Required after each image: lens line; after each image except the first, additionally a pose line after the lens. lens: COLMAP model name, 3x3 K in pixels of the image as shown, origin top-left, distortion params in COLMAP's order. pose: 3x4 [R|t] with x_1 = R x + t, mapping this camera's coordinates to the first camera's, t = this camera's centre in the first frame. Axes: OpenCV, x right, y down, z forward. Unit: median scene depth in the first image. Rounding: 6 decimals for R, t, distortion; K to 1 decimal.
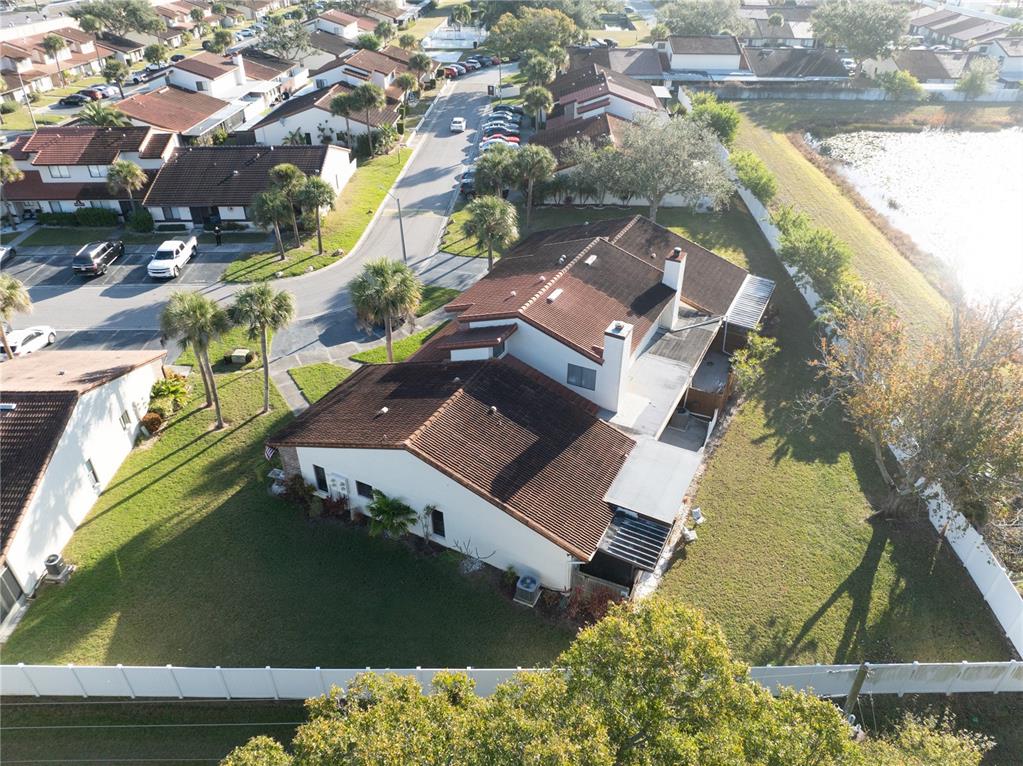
lens RADIAL K [[721.5, 0, 518.2], [0, 721.5, 387.5], [0, 0, 1]] dist [-0.061801, 0.036138]
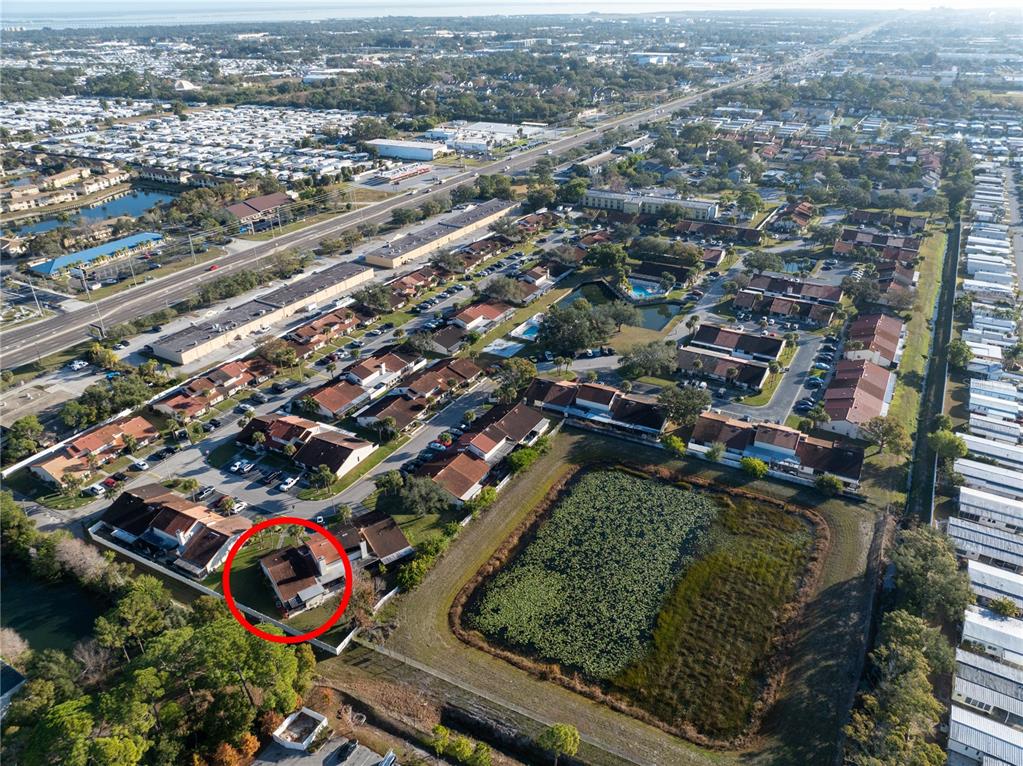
lens RADIAL K [[723.0, 0, 521.2], [0, 723.0, 385.1], [0, 0, 1]] dist [-0.034454, -0.001282]
pose [[0.888478, 0.213042, -0.406473, 1.756066], [-0.248526, 0.967959, -0.035905, -0.786502], [0.385800, 0.132920, 0.912957, -1.714510]]
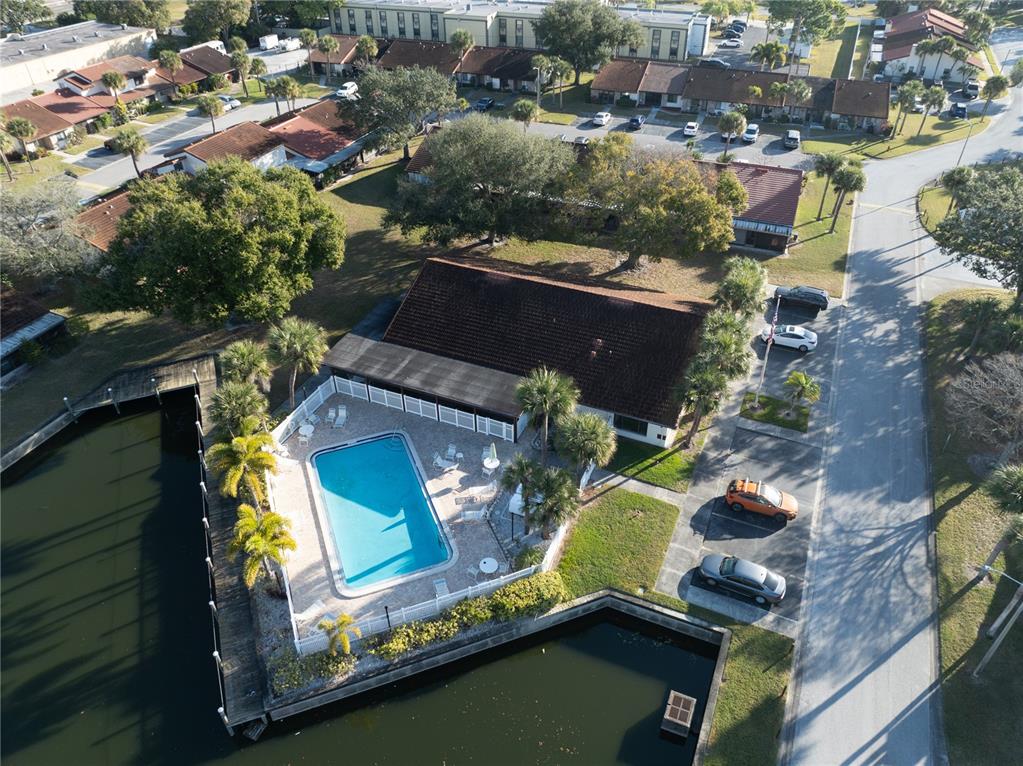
lens RADIAL K [[721.5, 0, 518.2], [0, 721.5, 387.5], [0, 0, 1]] dist [-0.061801, 0.036138]
pose [[0.935855, 0.212309, -0.281249, 0.504482], [-0.193879, 0.976688, 0.092150, -2.146266], [0.294256, -0.031711, 0.955200, 2.888042]]
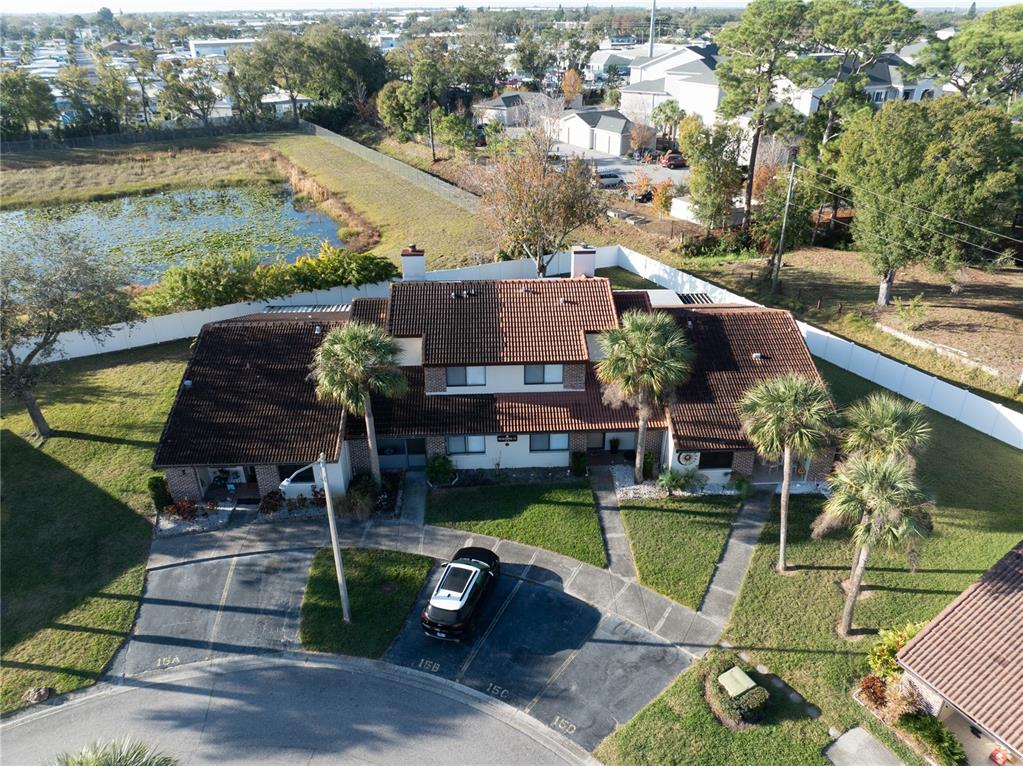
lens RADIAL K [[723.0, 0, 521.2], [0, 723.0, 385.1], [0, 0, 1]] dist [-0.034454, -0.001282]
pose [[-0.493053, -0.409688, 0.767499, -0.500426], [0.483073, 0.604773, 0.633159, -0.462224], [-0.723560, 0.682939, -0.100276, 0.825832]]
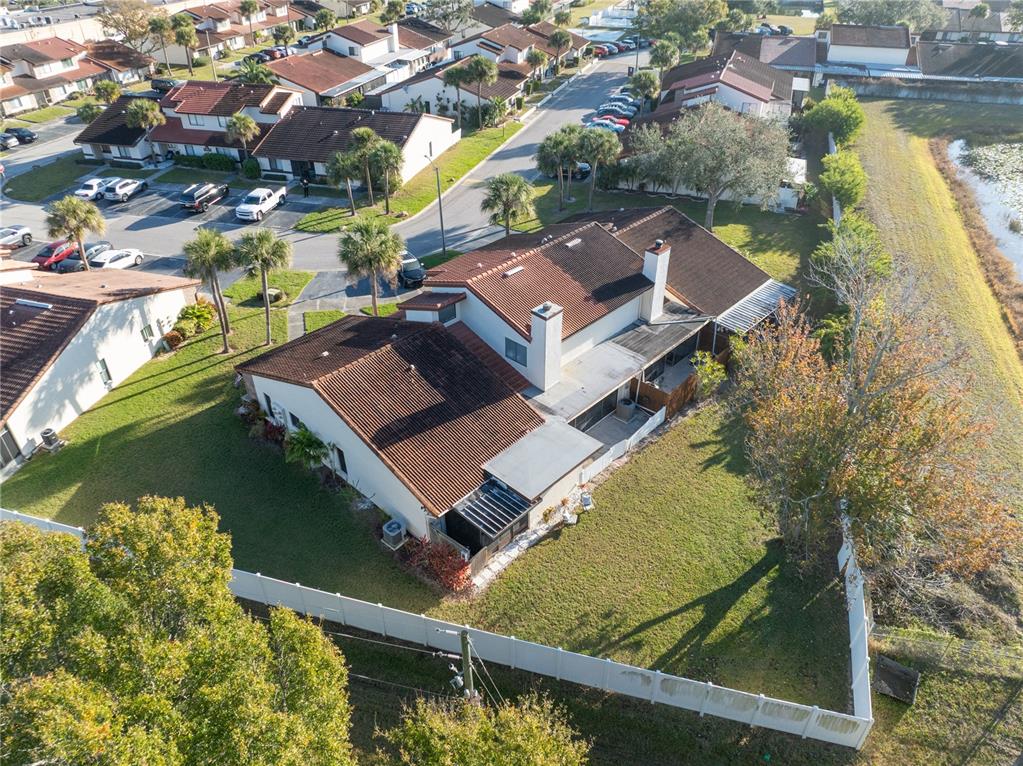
lens RADIAL K [[721.5, 0, 518.2], [0, 721.5, 387.5], [0, 0, 1]] dist [-0.061801, 0.036138]
pose [[0.960356, 0.156960, -0.230393, 0.216371], [-0.150739, 0.987573, 0.044473, -0.006861], [0.234510, -0.007980, 0.972081, -0.004249]]
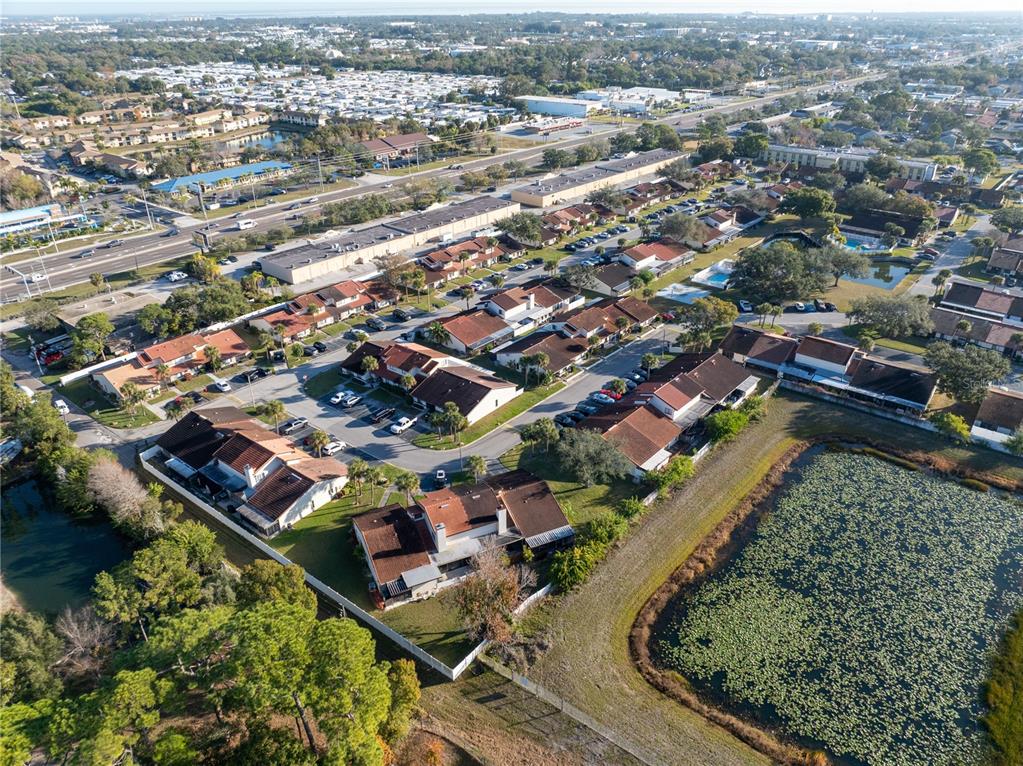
lens RADIAL K [[723.0, 0, 521.2], [0, 723.0, 385.1], [0, 0, 1]] dist [-0.034454, -0.001282]
pose [[0.791518, 0.286110, -0.540037, 1.145210], [-0.336333, 0.941724, 0.005968, -0.470437], [0.510273, 0.176909, 0.841620, -0.905218]]
